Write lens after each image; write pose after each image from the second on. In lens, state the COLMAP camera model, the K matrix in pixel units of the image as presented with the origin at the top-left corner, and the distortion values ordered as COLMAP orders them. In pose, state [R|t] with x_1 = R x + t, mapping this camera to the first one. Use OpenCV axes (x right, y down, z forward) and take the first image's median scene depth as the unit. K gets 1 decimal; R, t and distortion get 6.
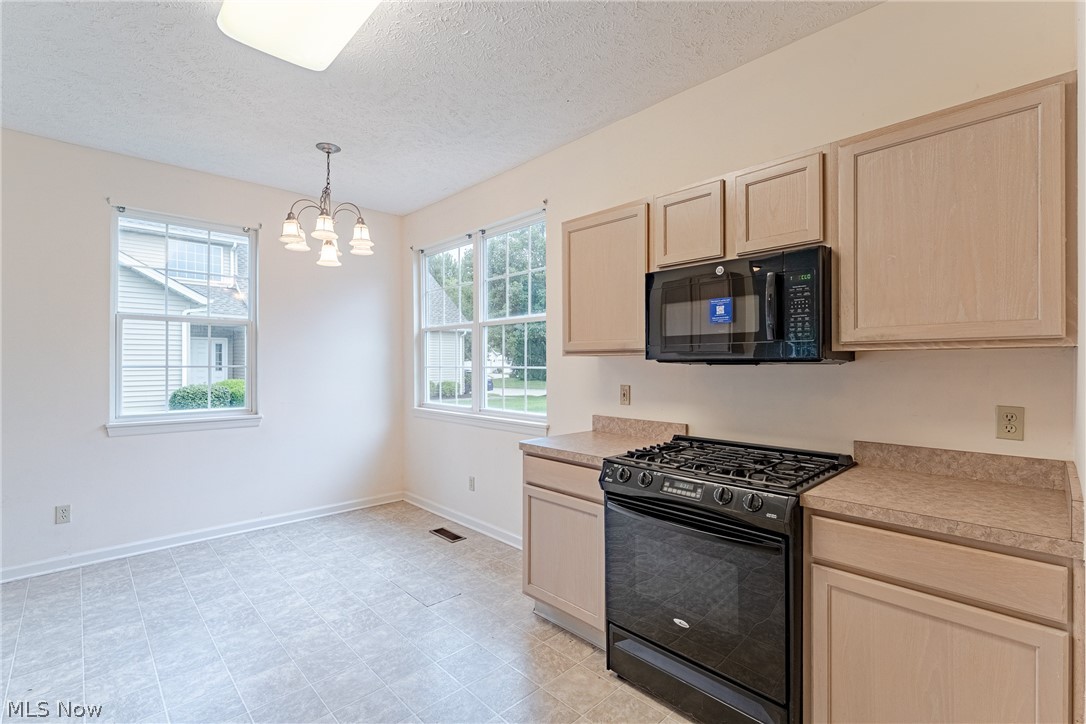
lens RADIAL K [[497.3, 0, 551.4], [0, 497.3, 364.1], [0, 0, 1]] dist [0.003541, 0.000227]
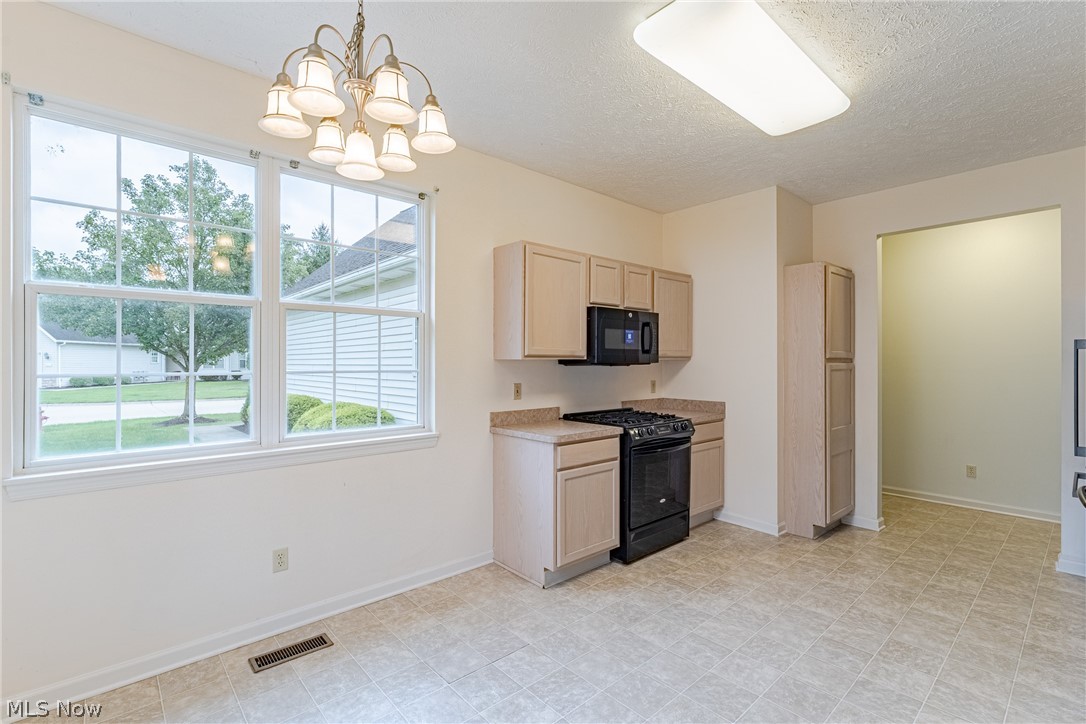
lens RADIAL K [[497.3, 0, 551.4], [0, 497.3, 360.6], [0, 0, 1]] dist [0.003541, 0.000227]
pose [[0.017854, 0.000133, 0.999841, -1.193873], [-0.002481, 0.999997, -0.000089, -0.014935], [-0.999838, -0.002479, 0.017854, 1.000364]]
